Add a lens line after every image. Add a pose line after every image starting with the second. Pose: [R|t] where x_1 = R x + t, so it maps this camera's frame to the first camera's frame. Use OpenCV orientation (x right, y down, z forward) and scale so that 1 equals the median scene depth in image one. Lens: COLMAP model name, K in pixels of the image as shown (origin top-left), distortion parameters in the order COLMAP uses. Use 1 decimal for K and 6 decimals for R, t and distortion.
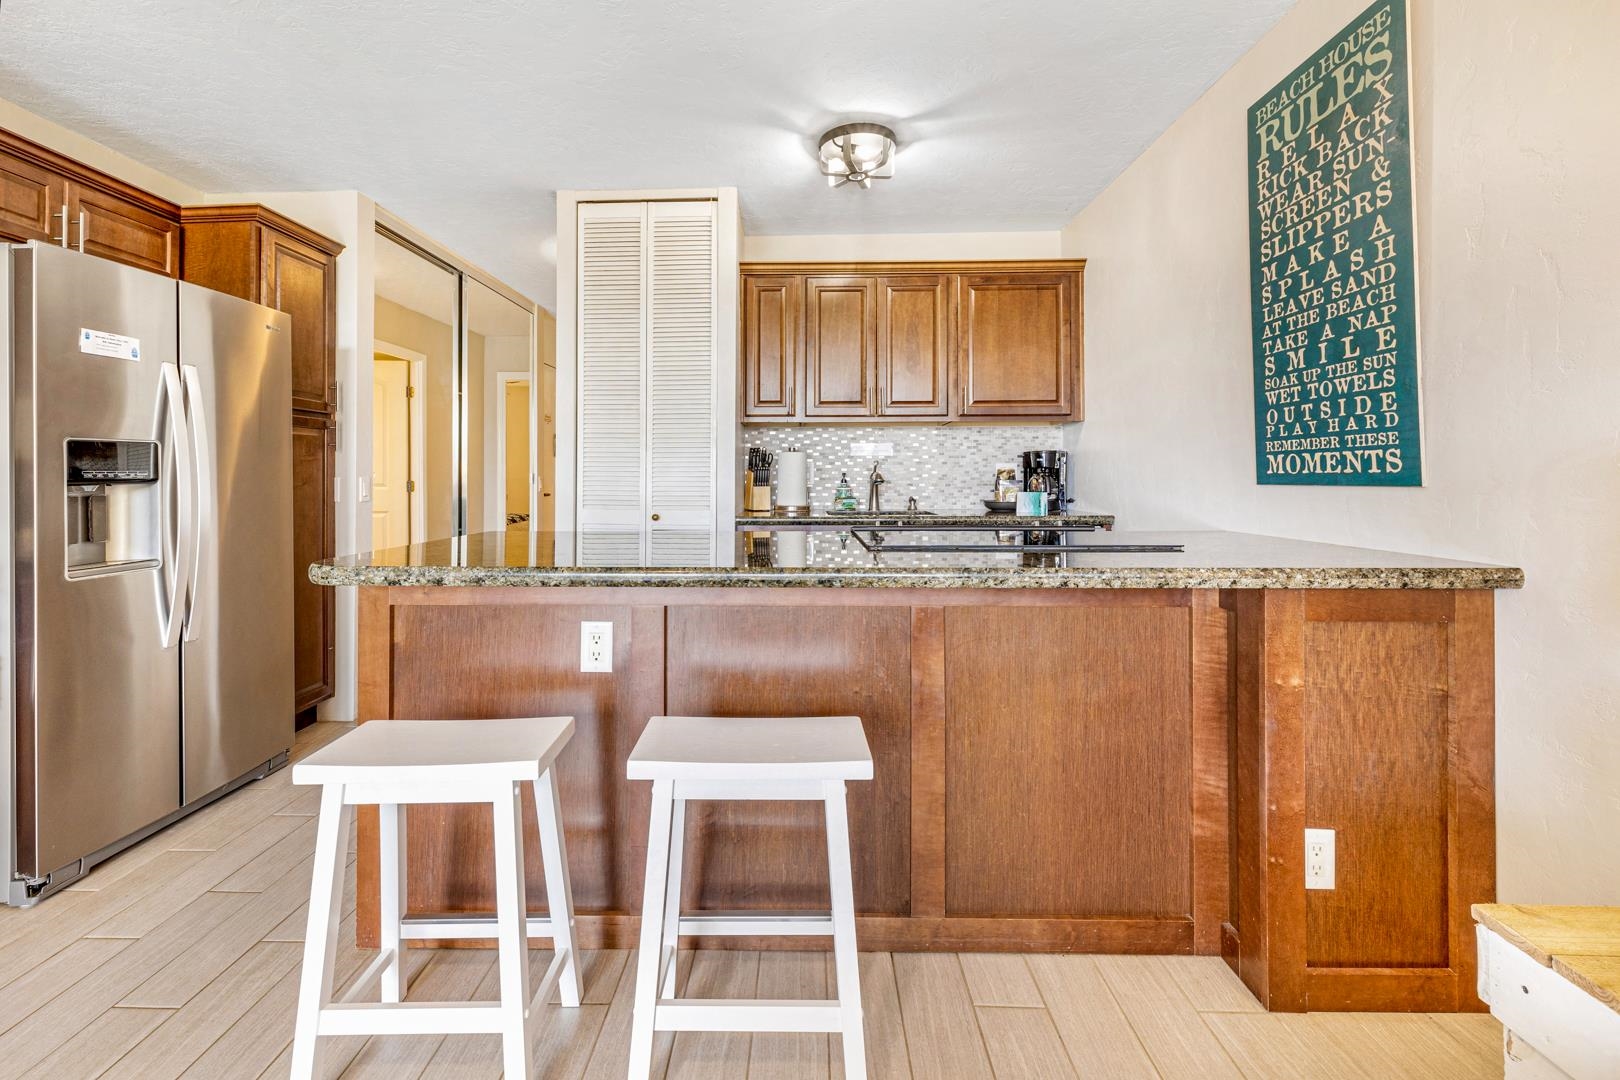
lens RADIAL K [[724.3, 0, 767.9], [0, 724.3, 474.8], [0, 0, 1]] dist [0.007869, -0.002757]
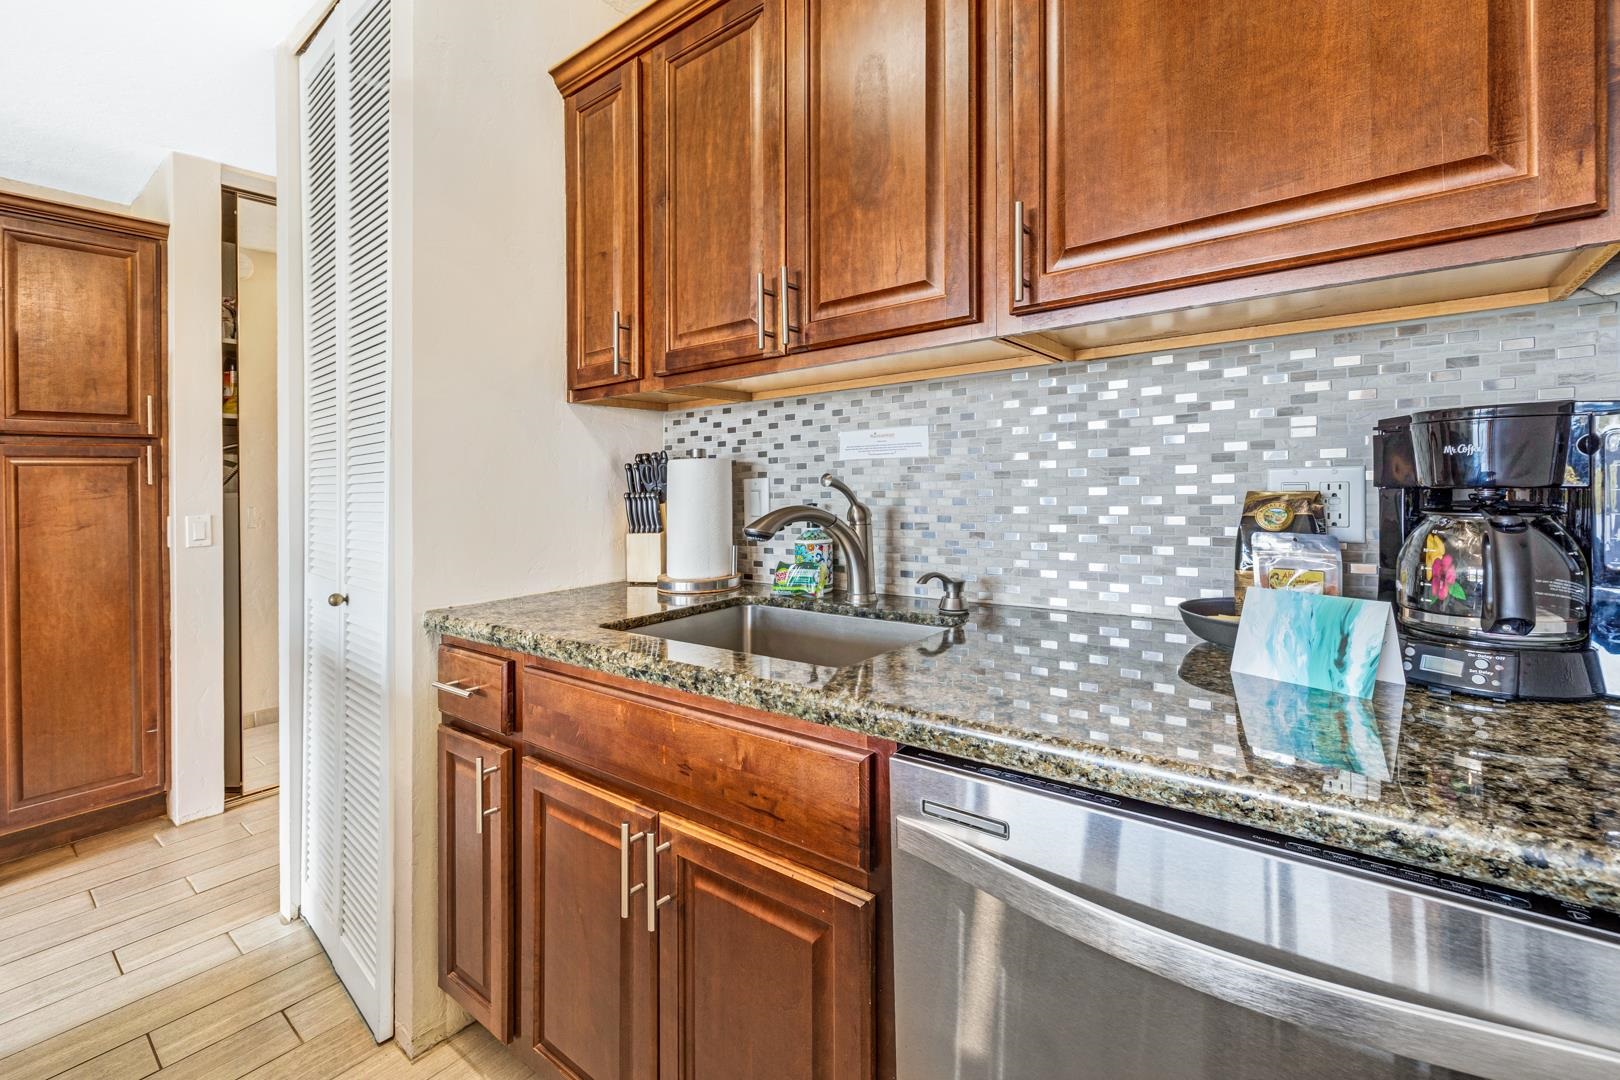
lens RADIAL K [[724.3, 0, 819.7], [0, 724.3, 478.3], [0, 0, 1]] dist [0.007869, -0.002757]
pose [[0.783225, -0.021465, -0.621368, 0.646254], [0.024599, 0.999691, -0.003527, -0.026990], [0.621252, -0.012523, 0.783511, 1.212148]]
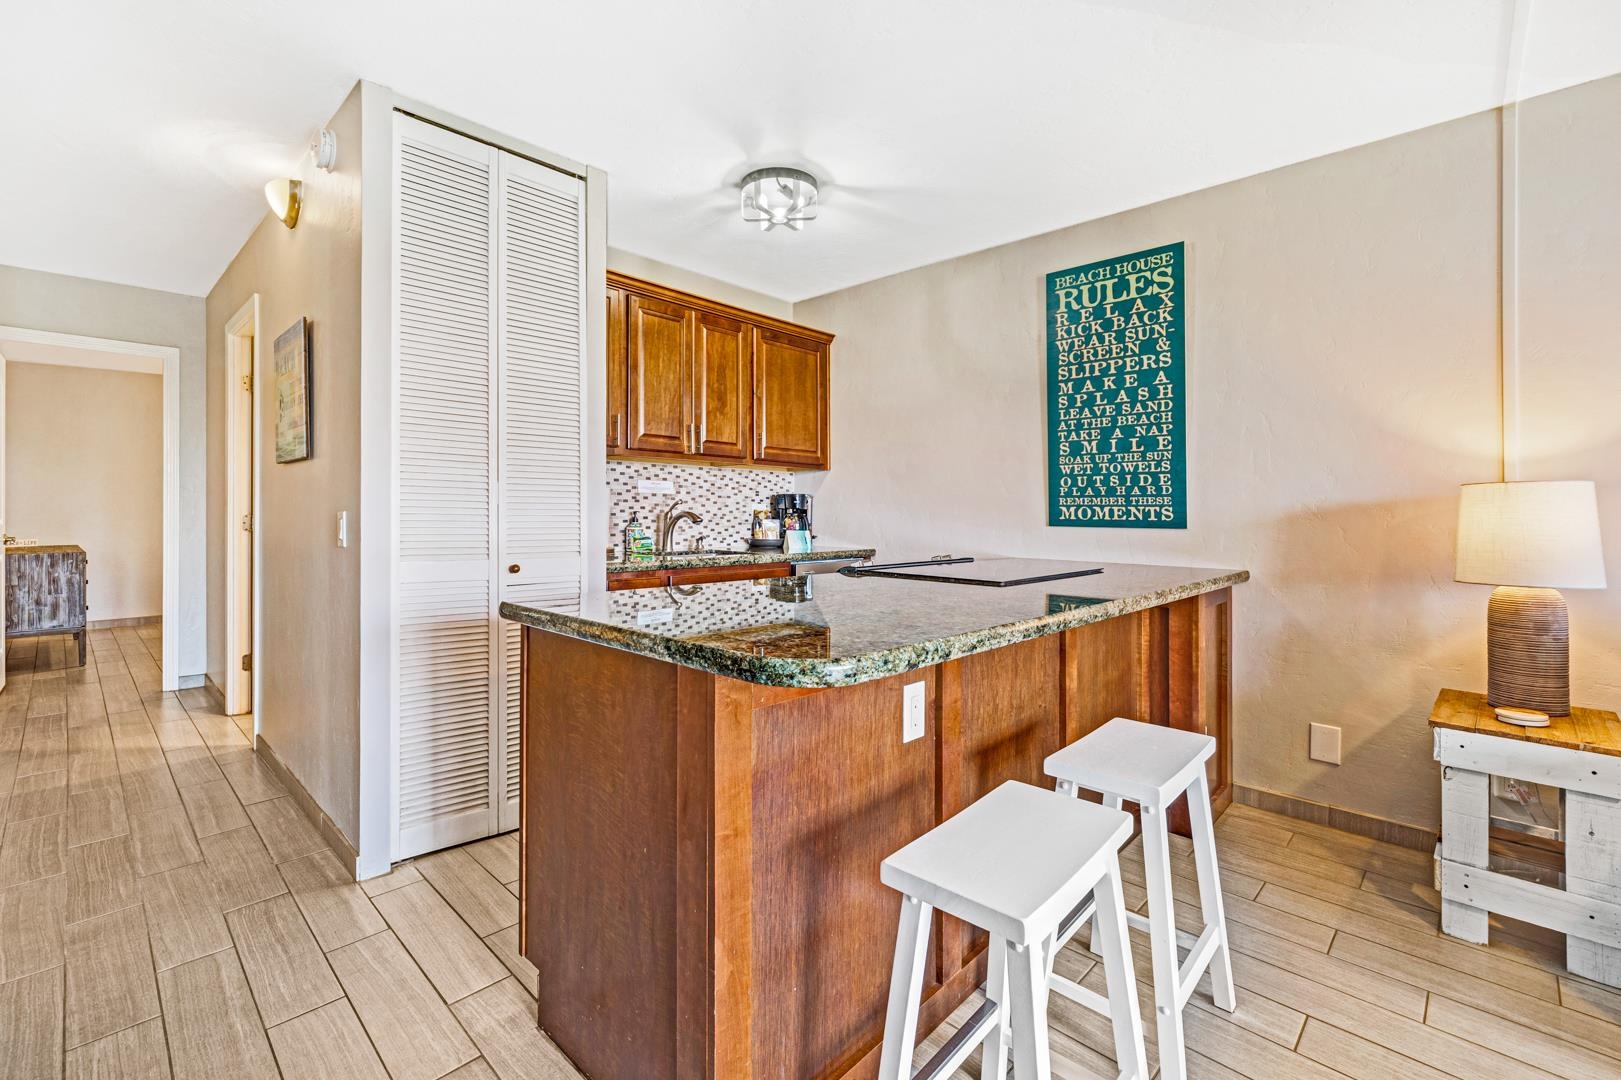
lens RADIAL K [[724.7, 0, 815.0], [0, 724.7, 507.4], [0, 0, 1]] dist [0.007869, -0.002757]
pose [[0.653055, 0.015316, 0.757155, -0.812394], [-0.015265, 0.999859, -0.007059, -0.007695], [-0.757156, -0.006947, 0.653197, 0.406456]]
